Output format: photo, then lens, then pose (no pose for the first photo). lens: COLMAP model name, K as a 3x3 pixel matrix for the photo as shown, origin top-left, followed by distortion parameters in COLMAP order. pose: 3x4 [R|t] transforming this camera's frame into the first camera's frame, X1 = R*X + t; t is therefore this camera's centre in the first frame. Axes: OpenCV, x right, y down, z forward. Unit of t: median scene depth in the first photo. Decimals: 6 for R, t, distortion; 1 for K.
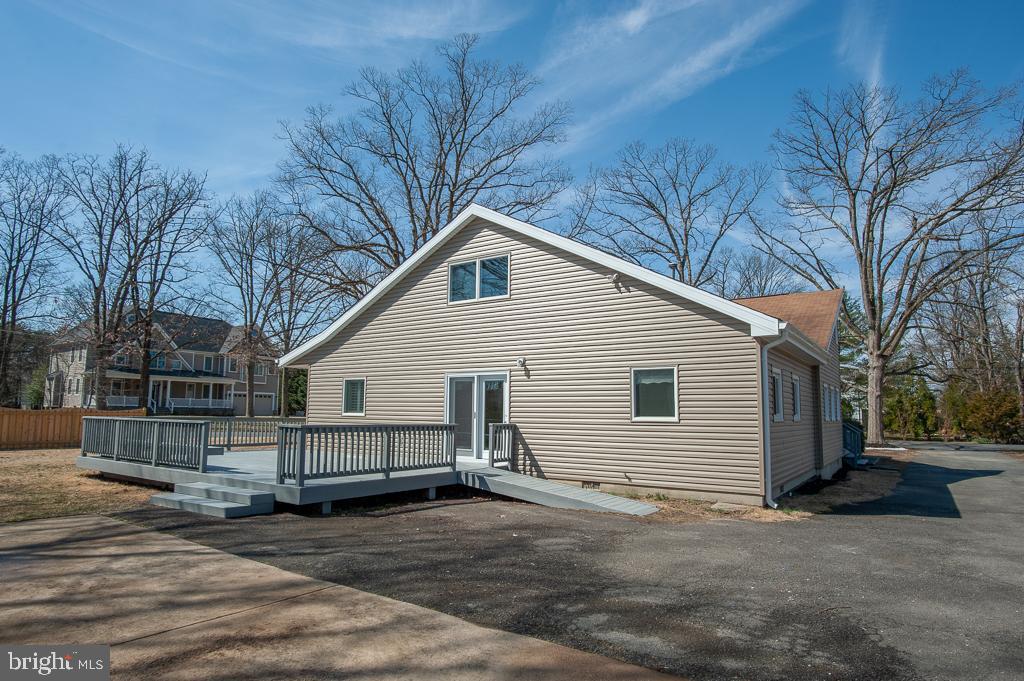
lens RADIAL K [[585.9, 0, 511.6], [0, 585.9, 352.5], [0, 0, 1]] dist [-0.003792, -0.000345]
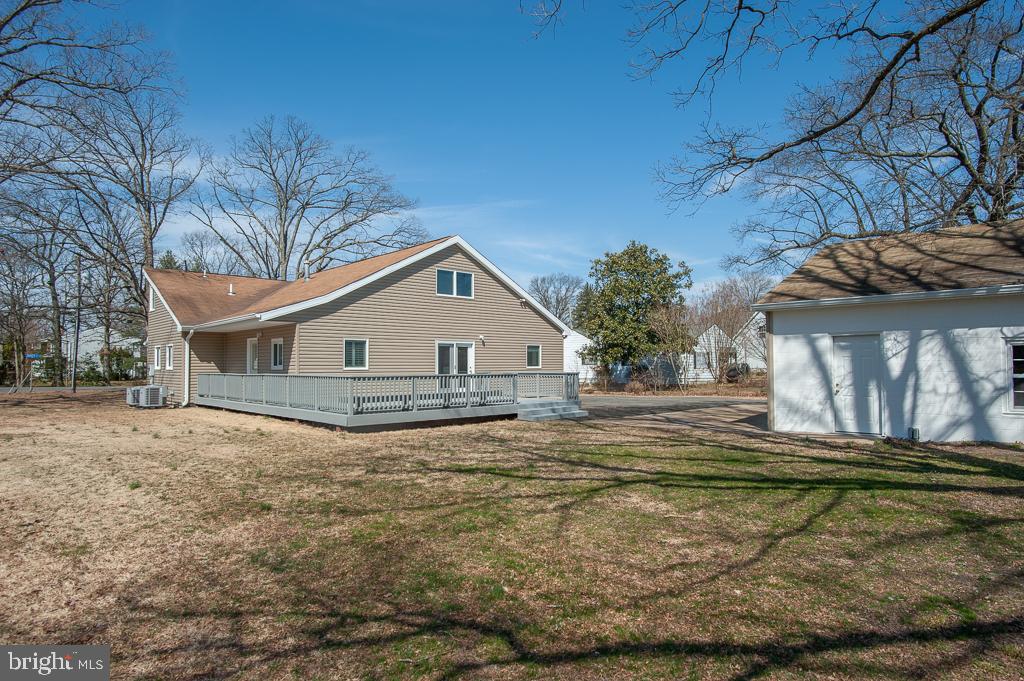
lens RADIAL K [[585.9, 0, 511.6], [0, 585.9, 352.5], [0, 0, 1]] dist [-0.003792, -0.000345]
pose [[0.210867, 0.011545, 0.977447, -1.597127], [-0.092661, 0.995664, 0.008230, 0.037026], [-0.973113, -0.092307, 0.211022, 0.487191]]
